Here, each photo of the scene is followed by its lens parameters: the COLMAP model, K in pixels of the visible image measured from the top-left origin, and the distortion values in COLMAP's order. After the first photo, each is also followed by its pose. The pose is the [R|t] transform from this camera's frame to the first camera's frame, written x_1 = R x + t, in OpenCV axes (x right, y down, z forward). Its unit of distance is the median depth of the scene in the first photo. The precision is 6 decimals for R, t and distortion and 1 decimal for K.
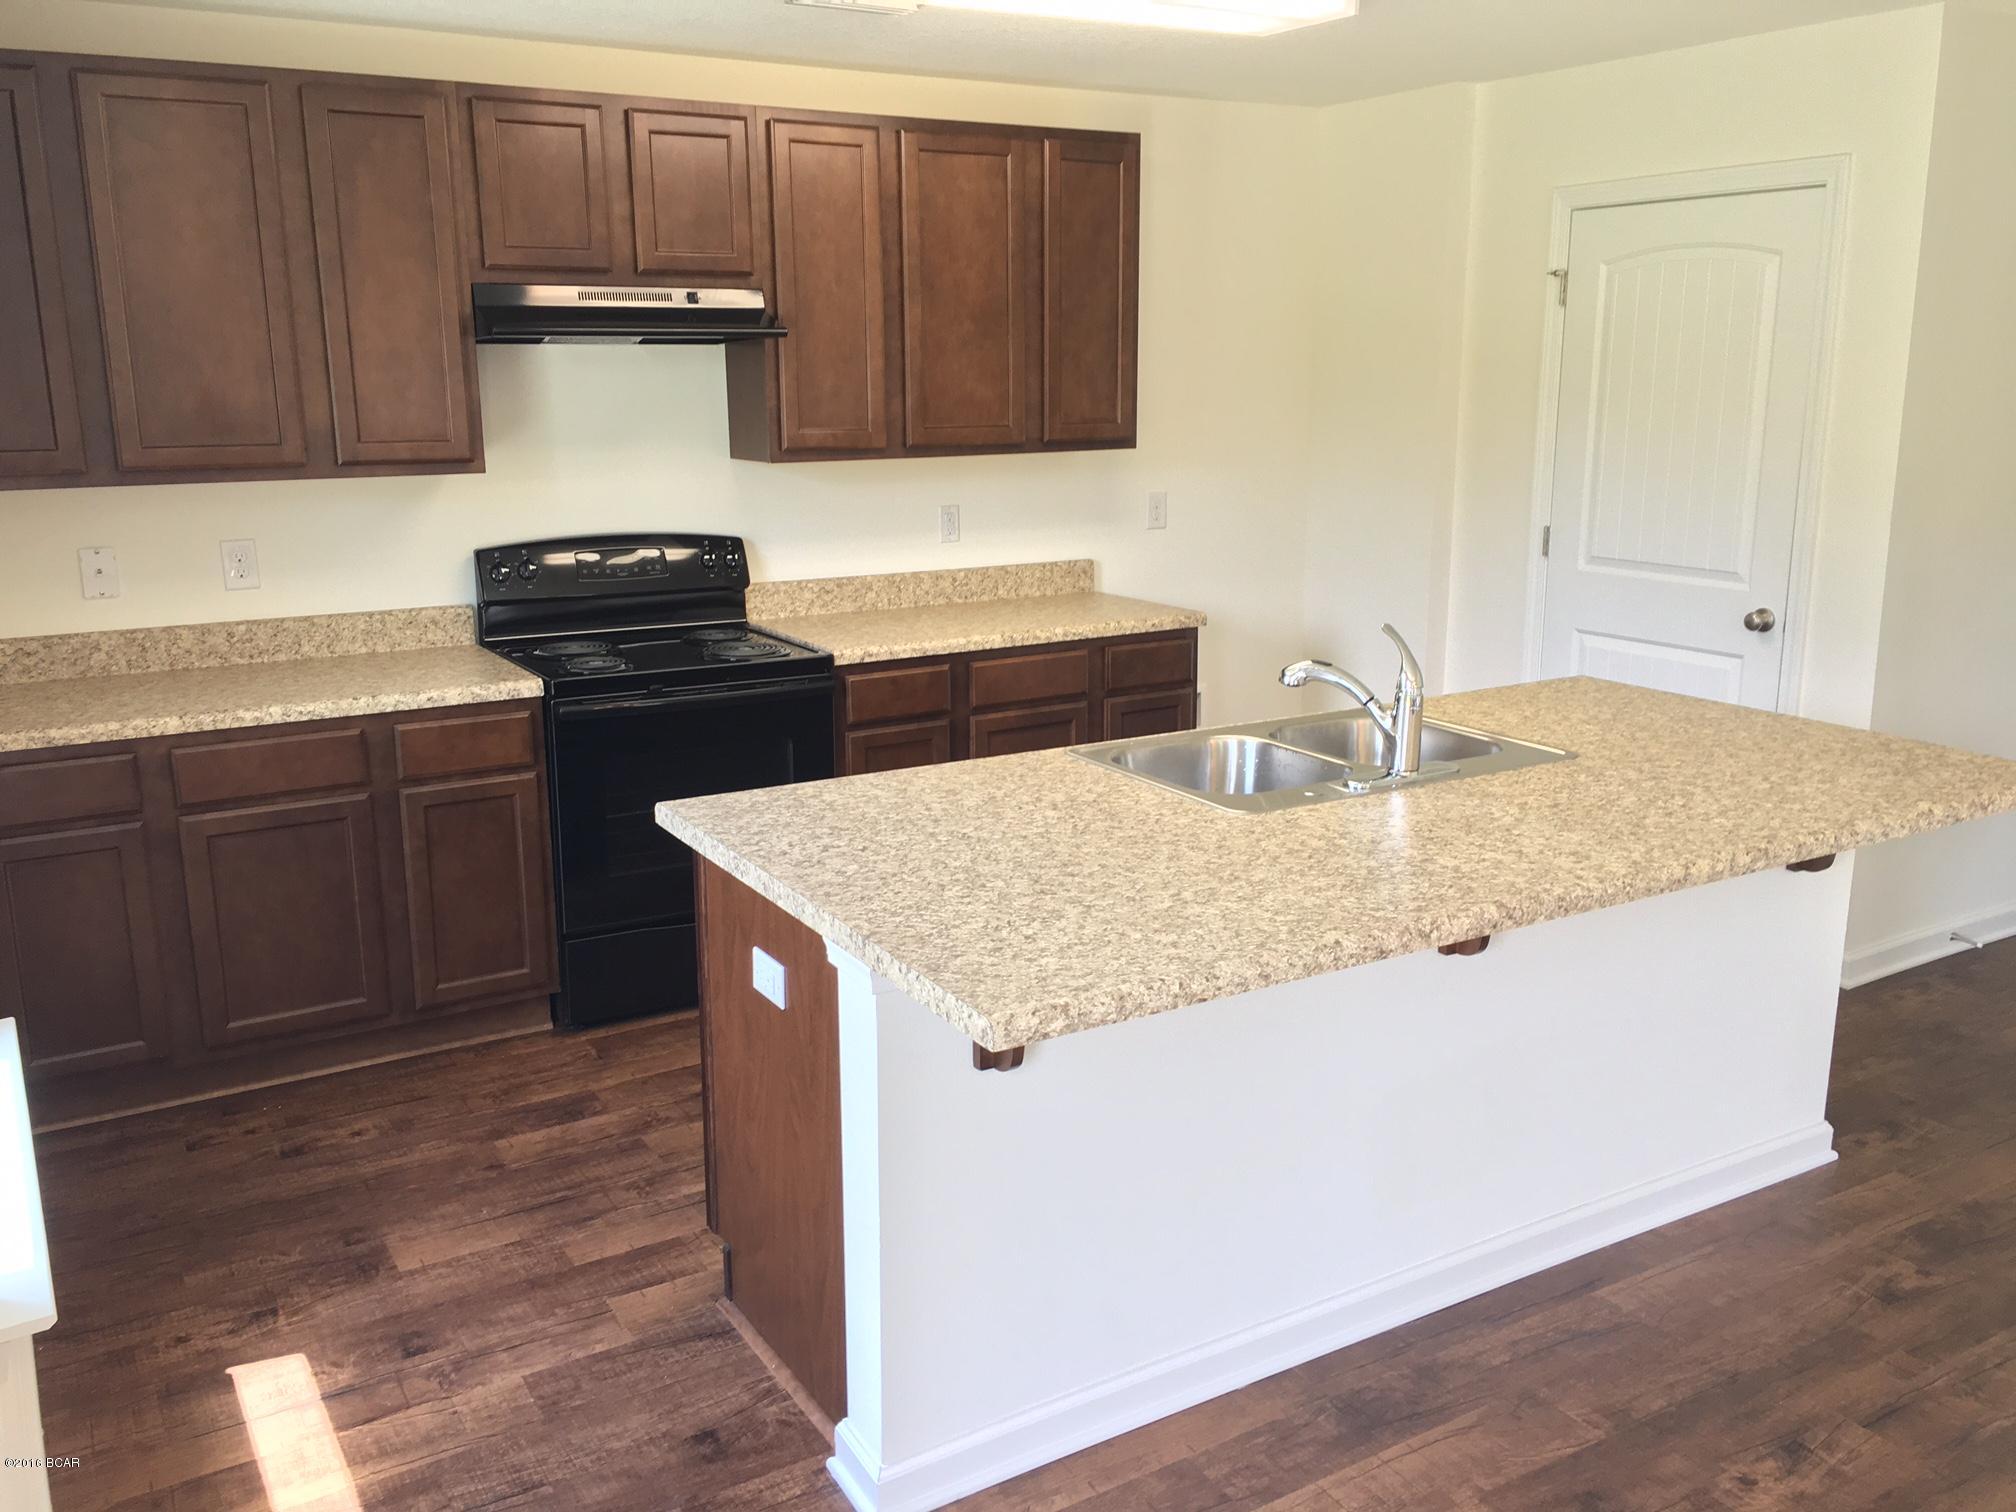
lens RADIAL K [[1713.8, 0, 1005.8], [0, 1713.8, 754.0], [0, 0, 1]] dist [0.065227, -0.063464]
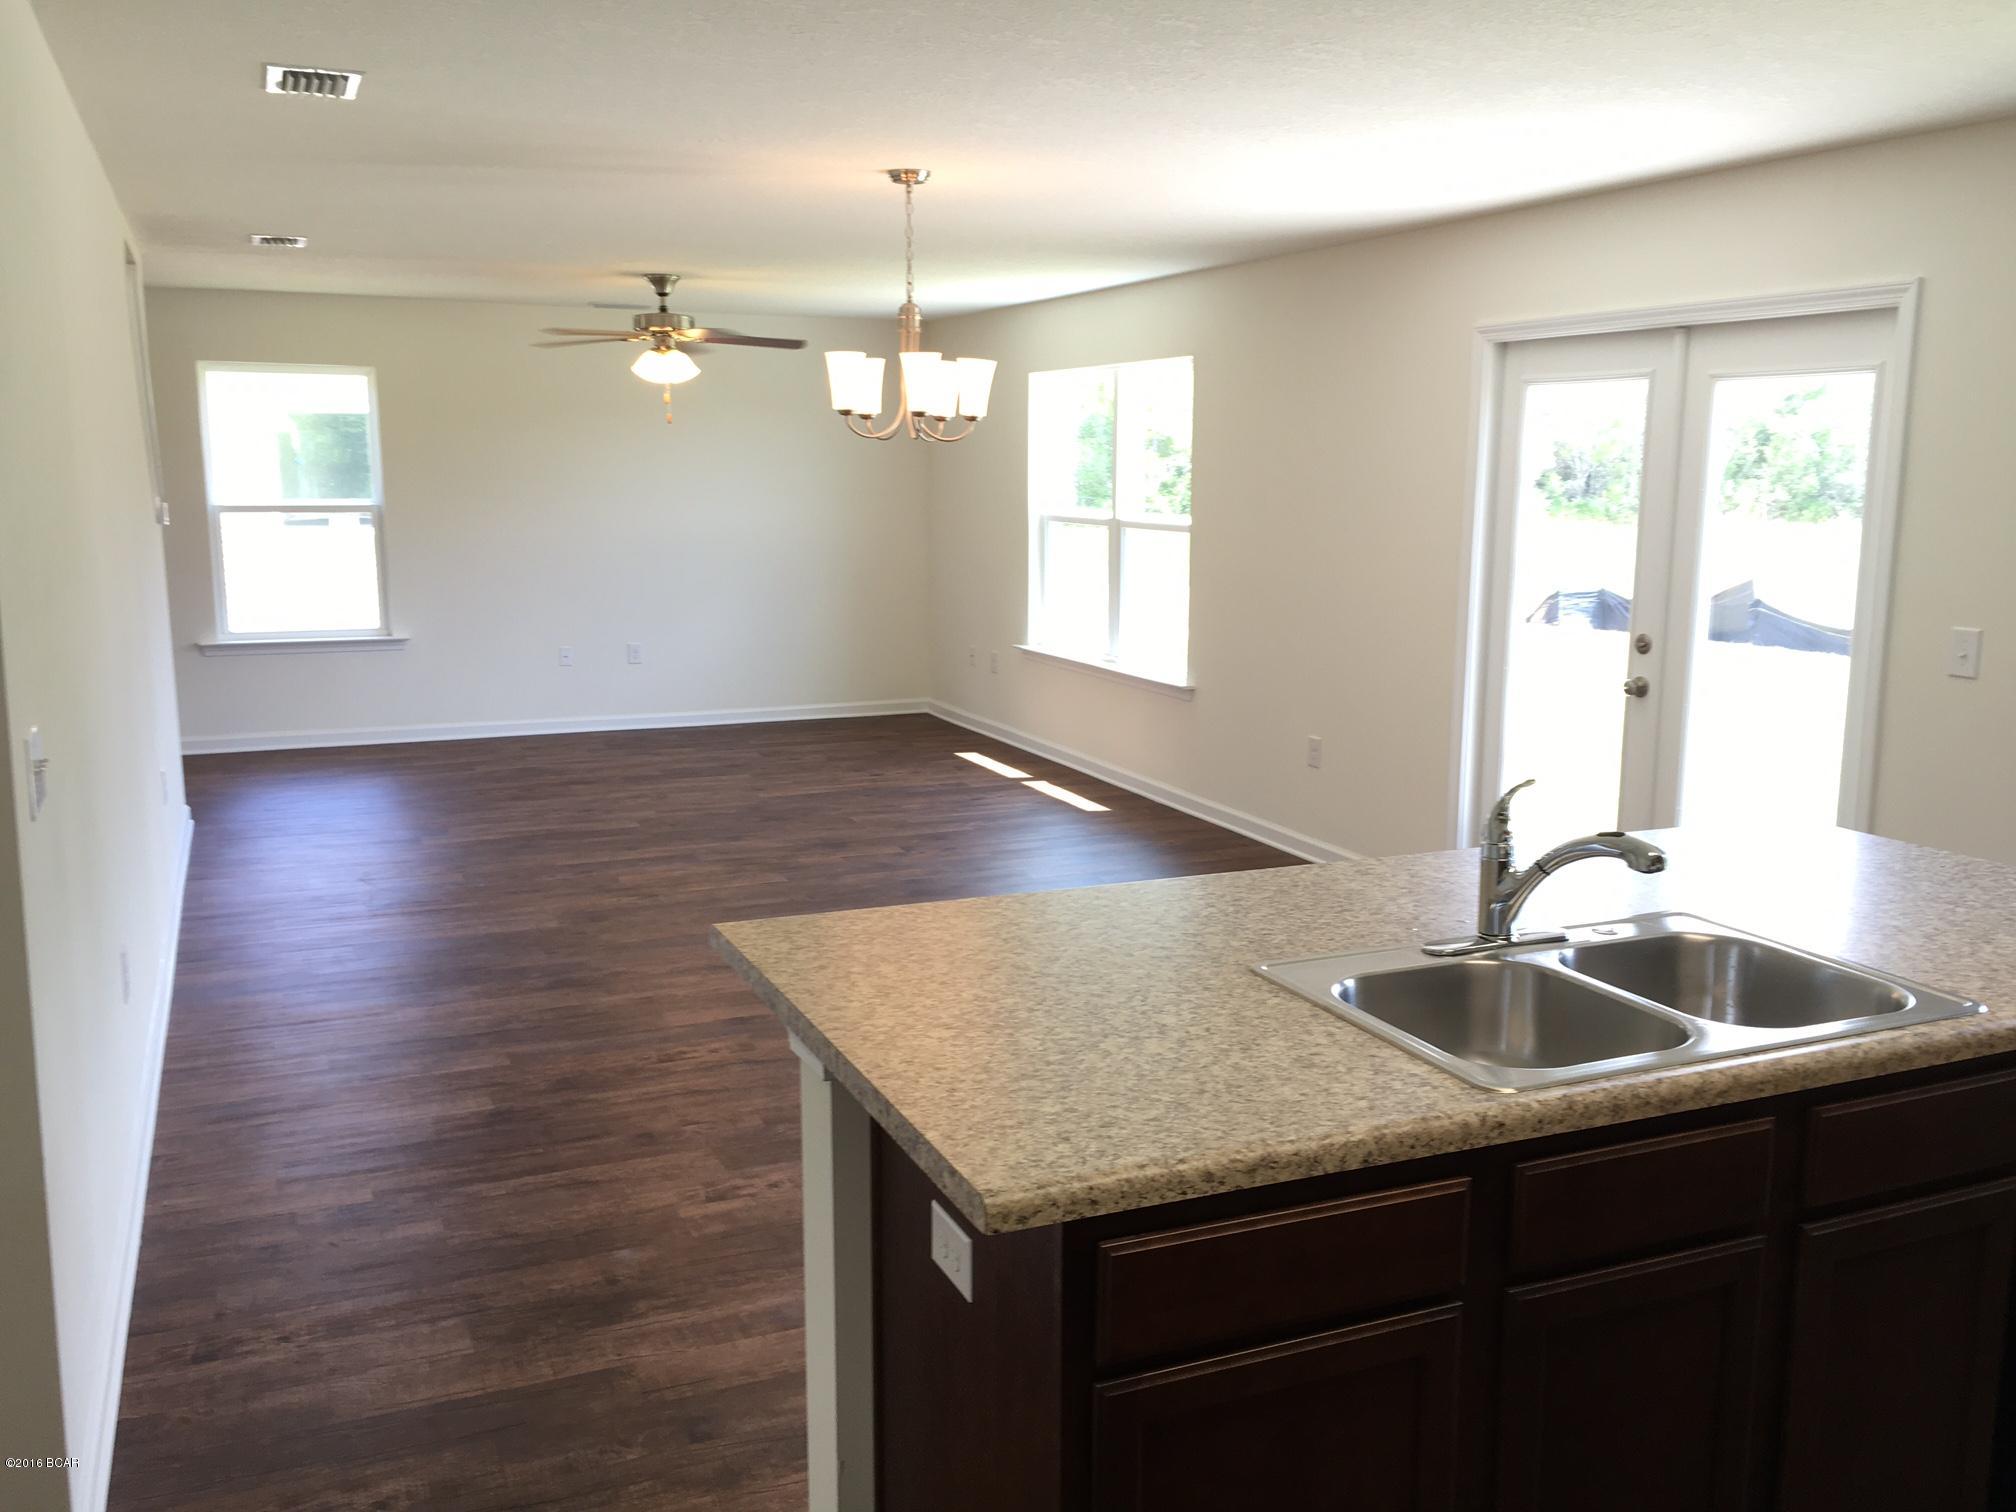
lens RADIAL K [[1713.8, 0, 1005.6], [0, 1713.8, 755.9], [0, 0, 1]] dist [0.065227, -0.063464]
pose [[-0.990995, -0.028008, 0.130933, 0.001151], [0.025626, 0.920127, 0.390781, -0.413117], [-0.131420, 0.390617, -0.911124, 1.799600]]
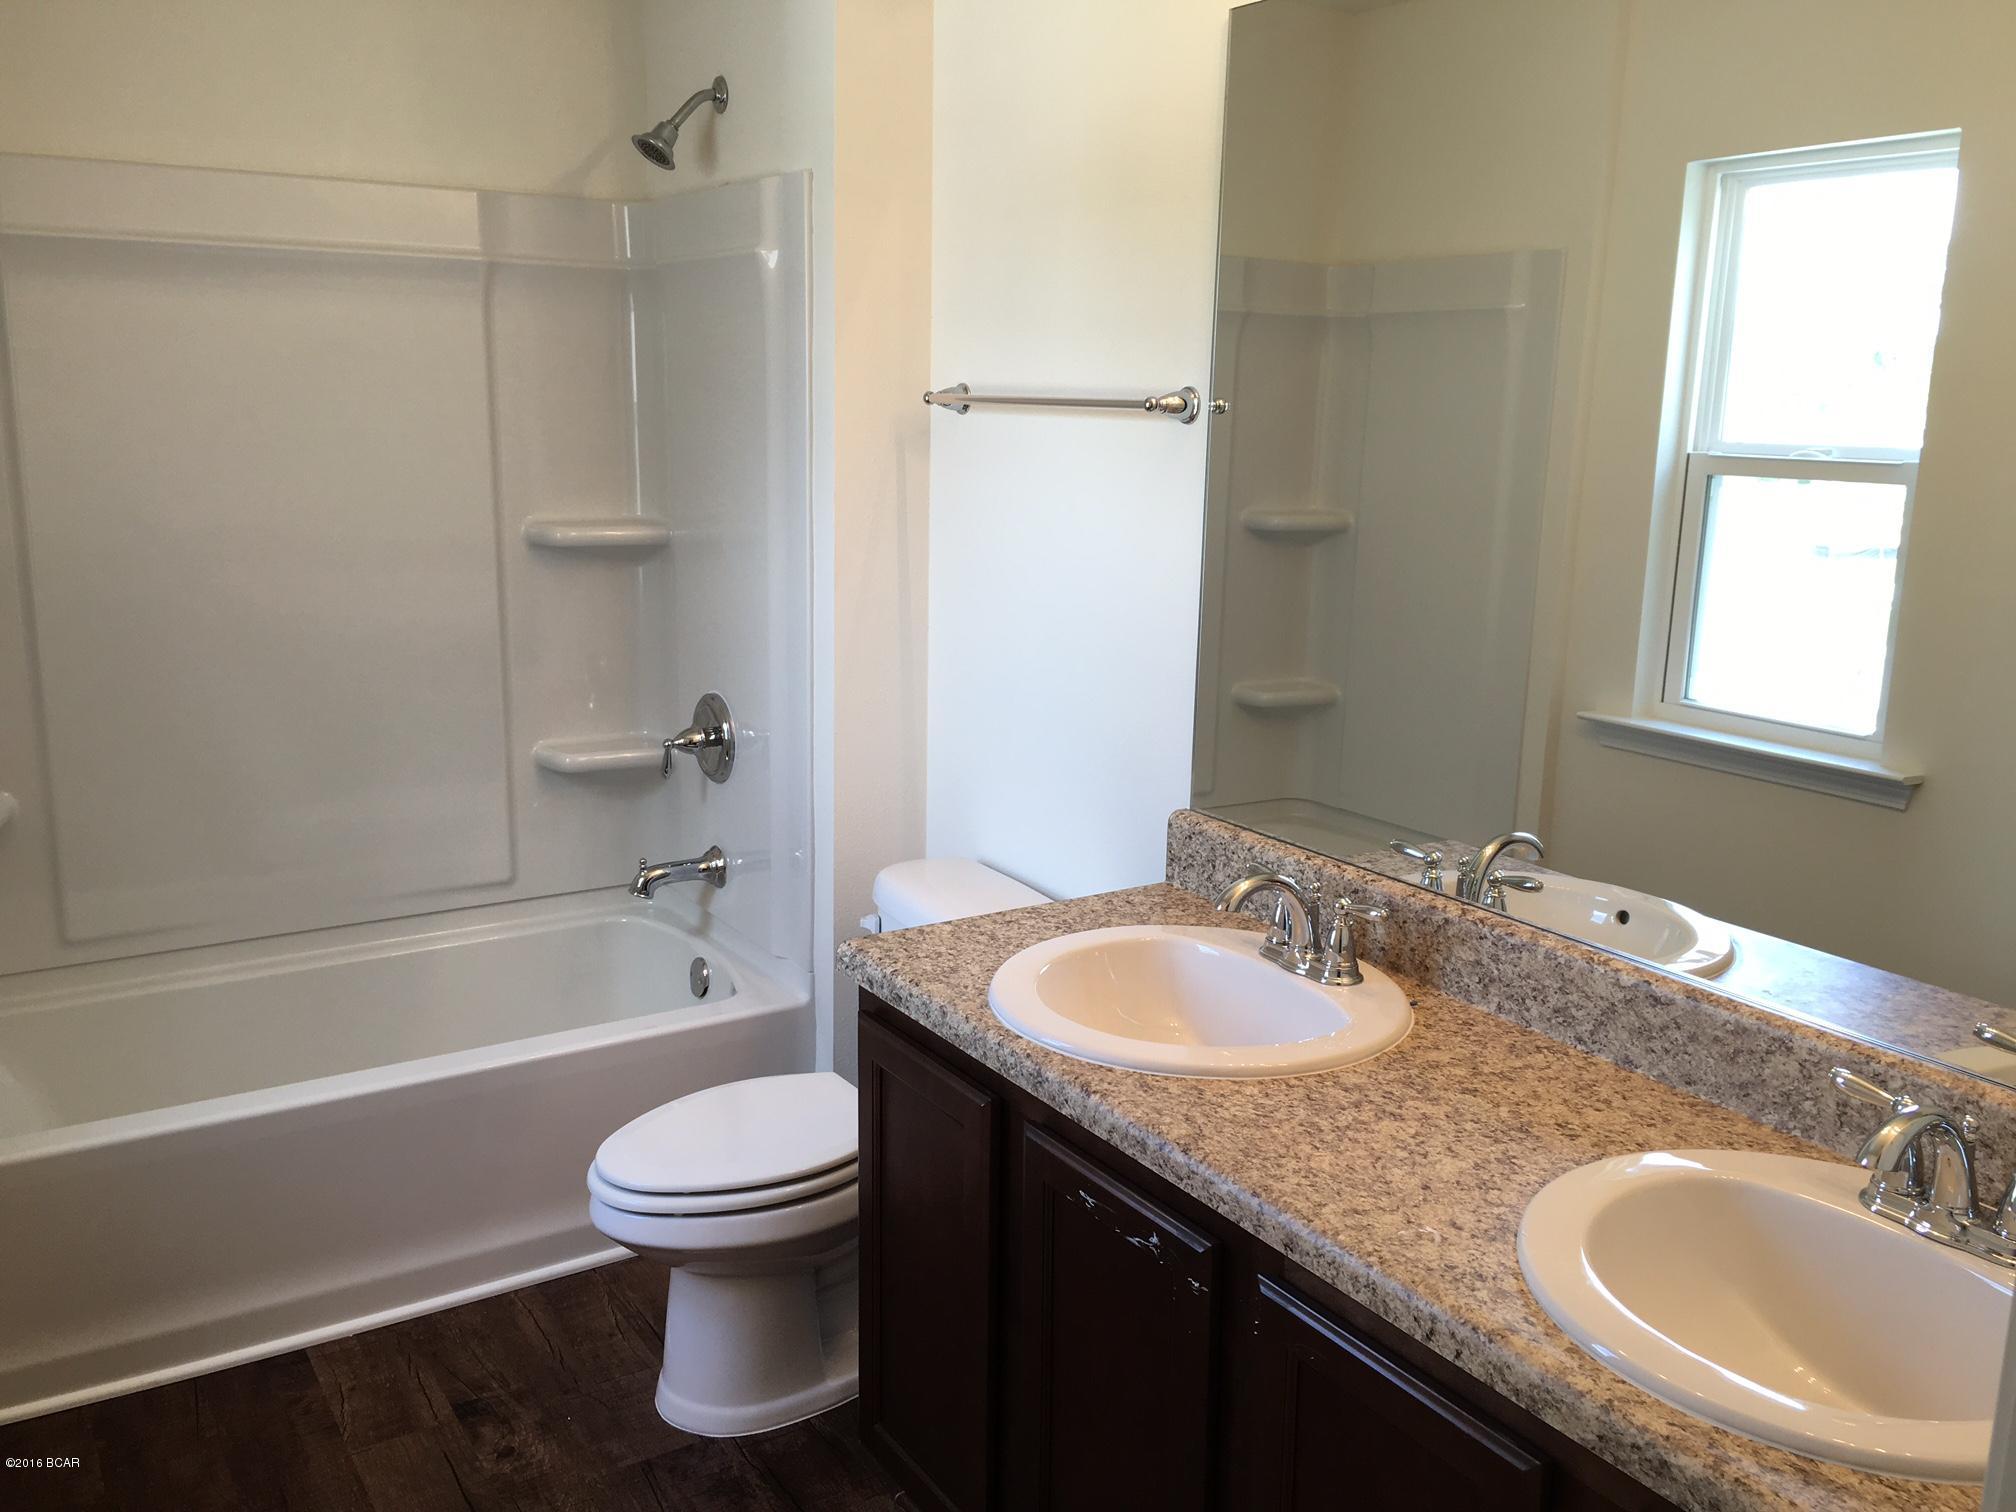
lens RADIAL K [[1713.8, 0, 1005.5], [0, 1713.8, 755.4], [0, 0, 1]] dist [0.065227, -0.063464]
pose [[0.042749, 0.213327, -0.976045, 0.825999], [-0.252086, 0.947632, 0.196077, -0.154313], [0.966760, 0.237665, 0.094287, 0.747857]]
